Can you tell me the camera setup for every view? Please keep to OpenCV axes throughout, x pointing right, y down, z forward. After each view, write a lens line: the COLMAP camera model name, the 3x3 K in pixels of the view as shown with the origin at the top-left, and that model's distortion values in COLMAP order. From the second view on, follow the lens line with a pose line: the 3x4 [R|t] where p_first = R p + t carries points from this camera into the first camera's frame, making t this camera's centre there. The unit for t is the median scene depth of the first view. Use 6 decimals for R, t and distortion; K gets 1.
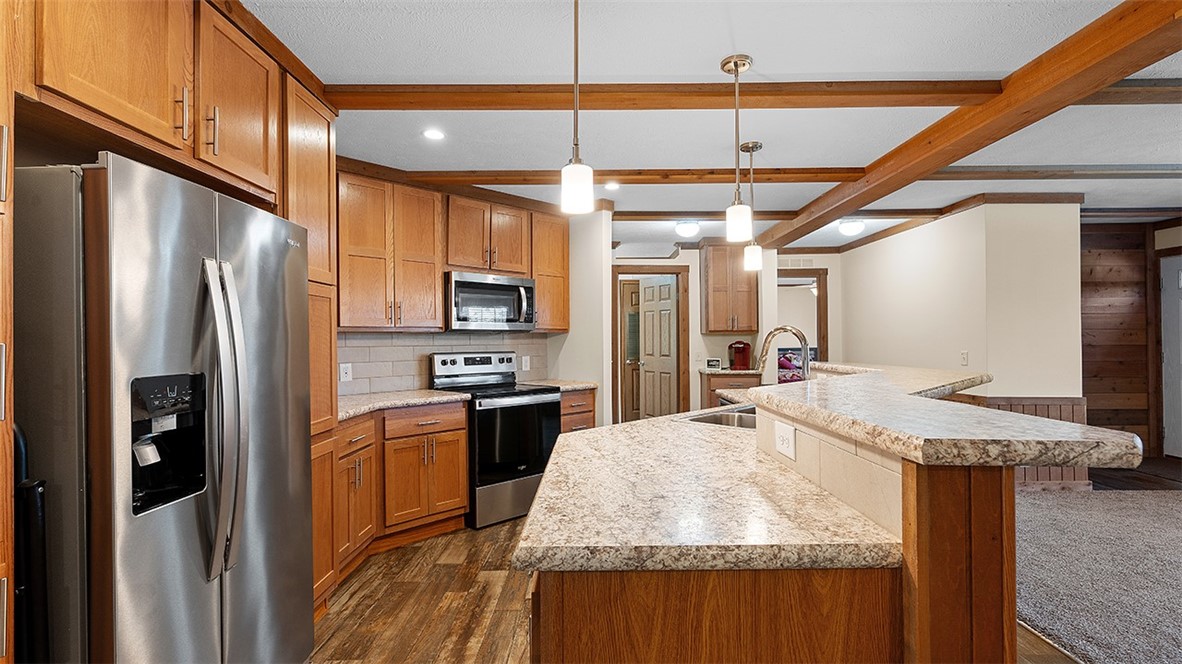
lens RADIAL K [[543.2, 0, 592.3], [0, 543.2, 339.8], [0, 0, 1]] dist [-0.012193, 0.001177]
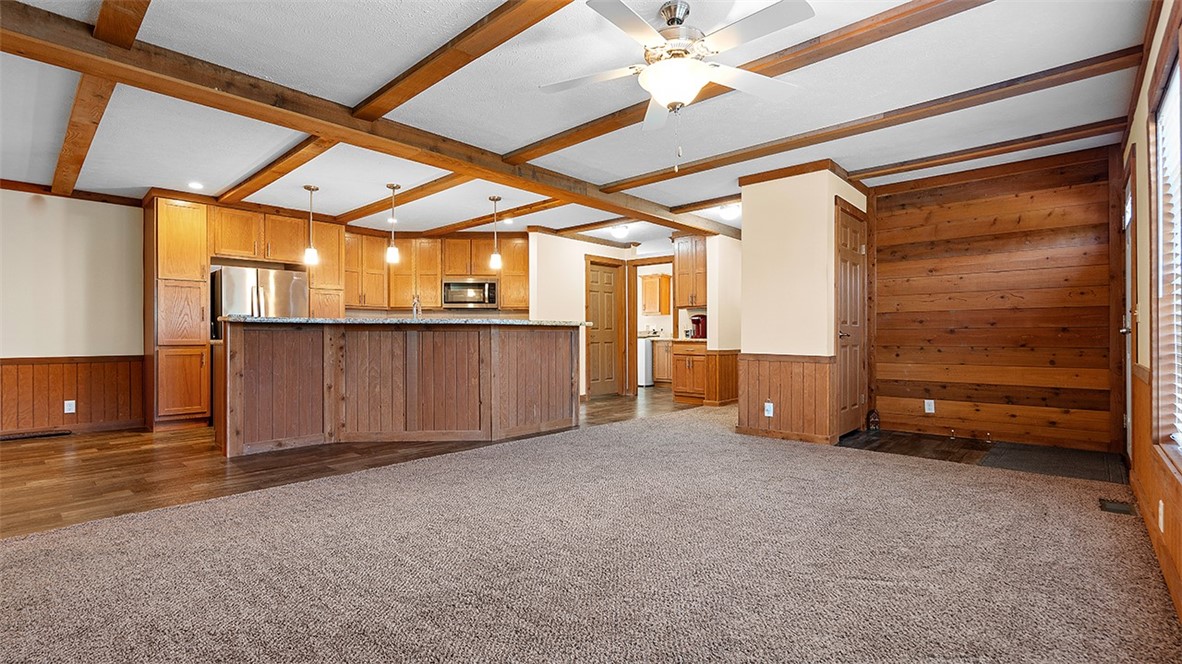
lens RADIAL K [[543.2, 0, 587.1], [0, 543.2, 337.4], [0, 0, 1]] dist [-0.012193, 0.001177]
pose [[0.736155, 0.006848, -0.676779, 1.251124], [0.000197, 0.999947, 0.010333, 0.057274], [0.676813, -0.007740, 0.736114, -0.076746]]
